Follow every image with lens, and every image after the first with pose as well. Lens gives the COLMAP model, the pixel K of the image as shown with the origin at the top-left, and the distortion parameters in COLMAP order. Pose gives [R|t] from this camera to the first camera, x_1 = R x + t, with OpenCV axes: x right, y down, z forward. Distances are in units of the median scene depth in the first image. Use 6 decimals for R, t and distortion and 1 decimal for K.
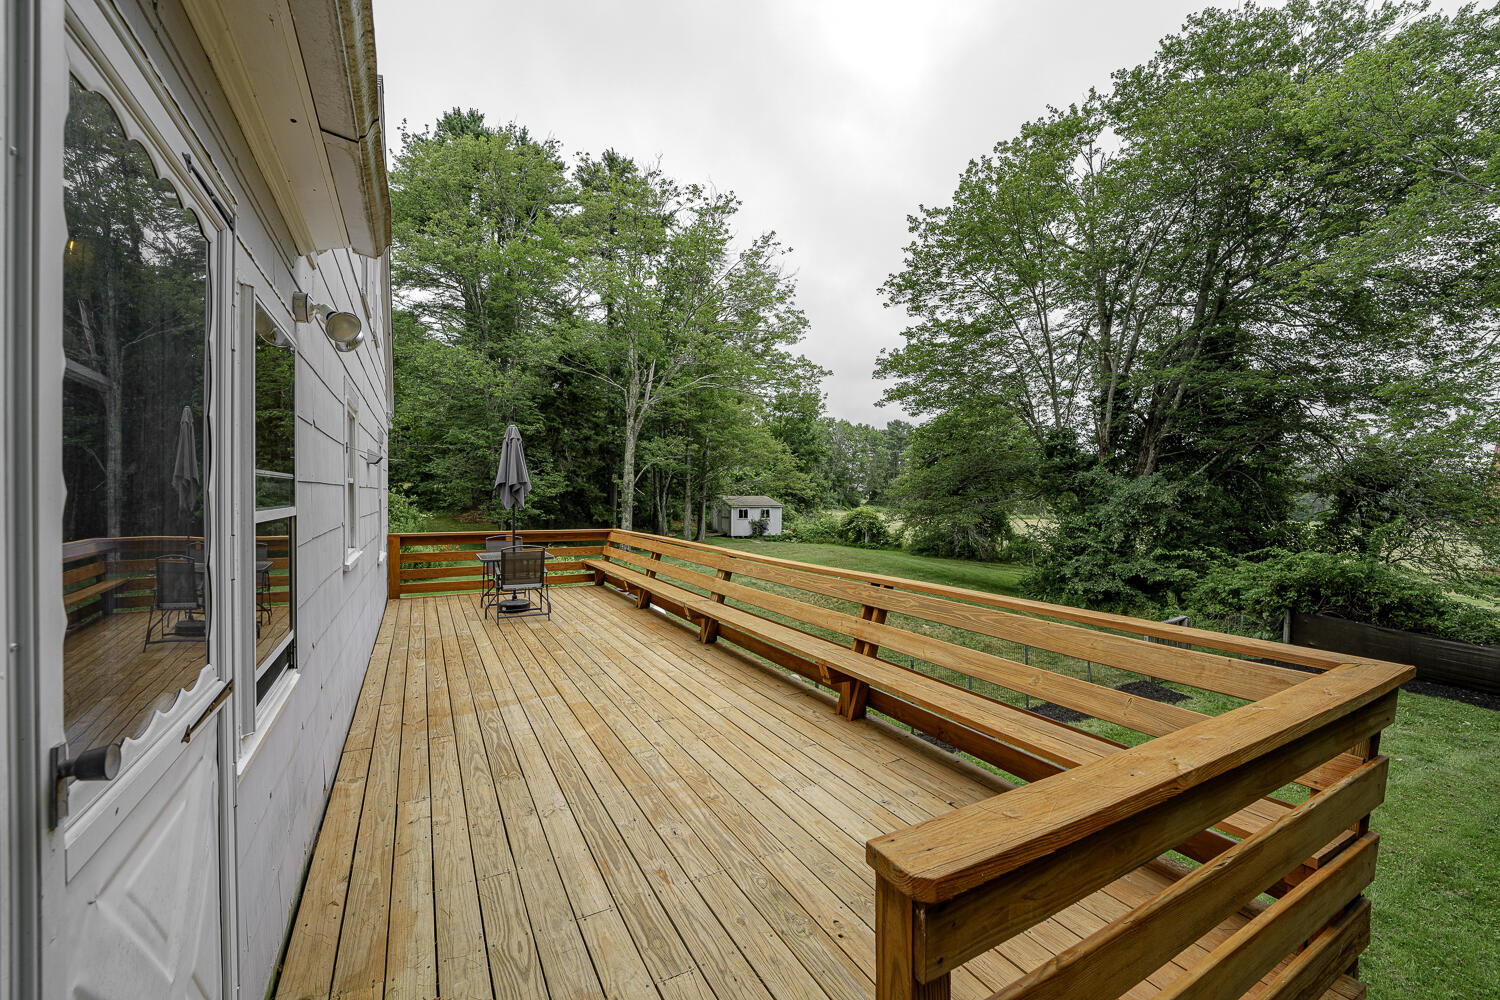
lens RADIAL K [[603.1, 0, 753.2], [0, 603.1, 497.8], [0, 0, 1]] dist [-0.000805, -0.000406]
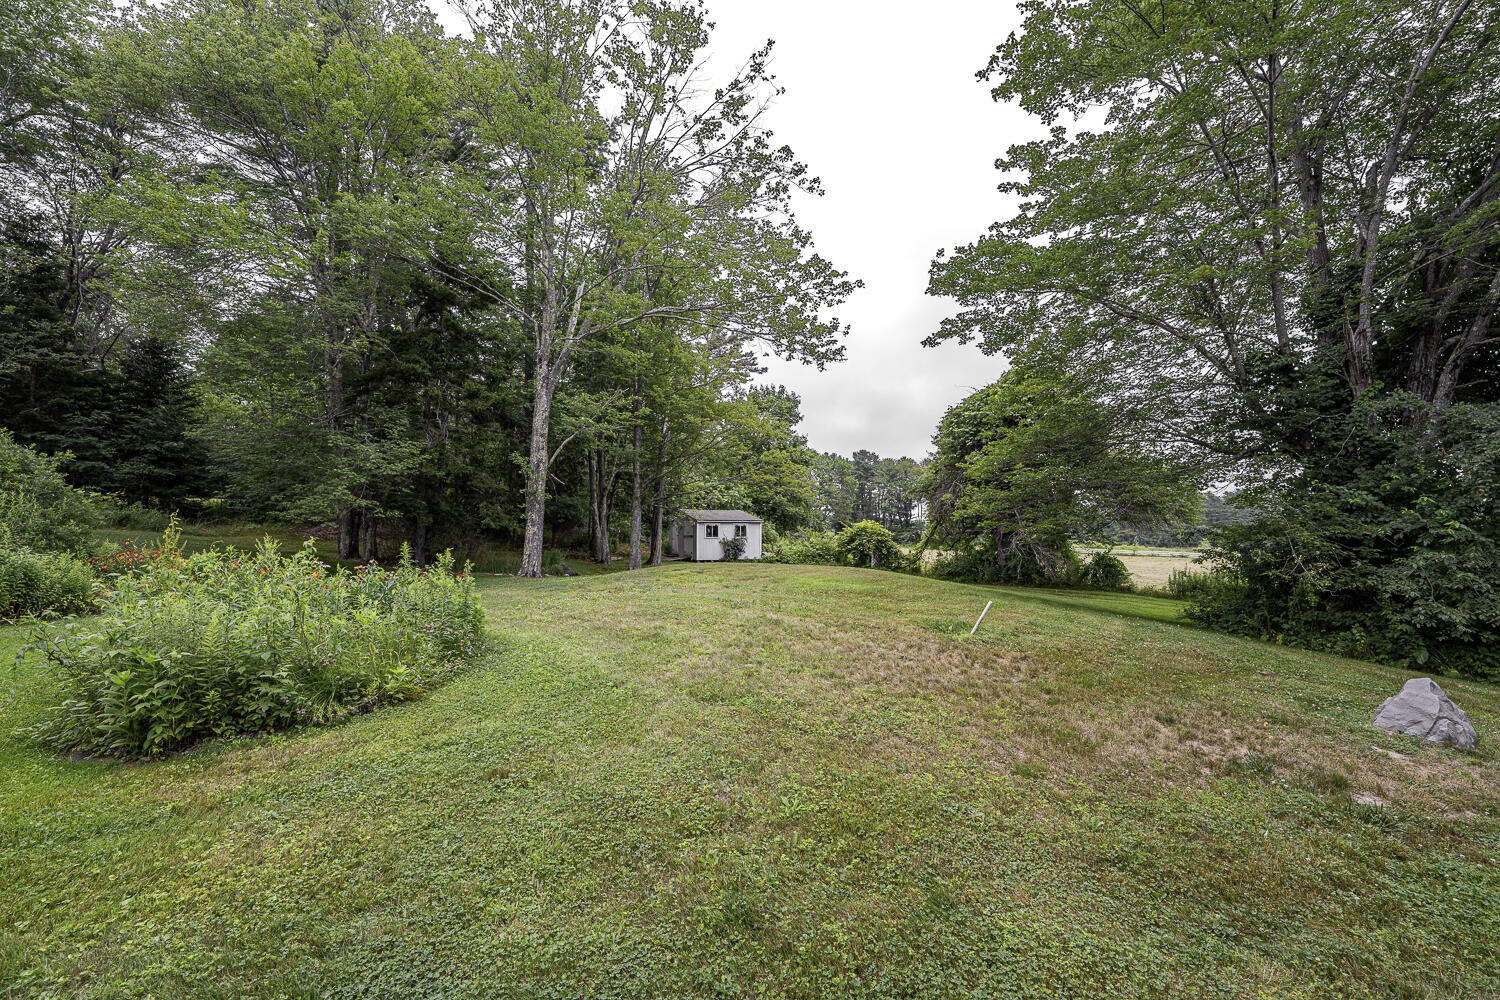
lens RADIAL K [[603.1, 0, 738.5], [0, 603.1, 528.5], [0, 0, 1]] dist [-0.000805, -0.000406]
pose [[0.998880, -0.008090, 0.046622, -0.019616], [0.008822, 0.999841, -0.015516, 0.037029], [-0.046489, 0.015910, 0.998792, 0.250509]]
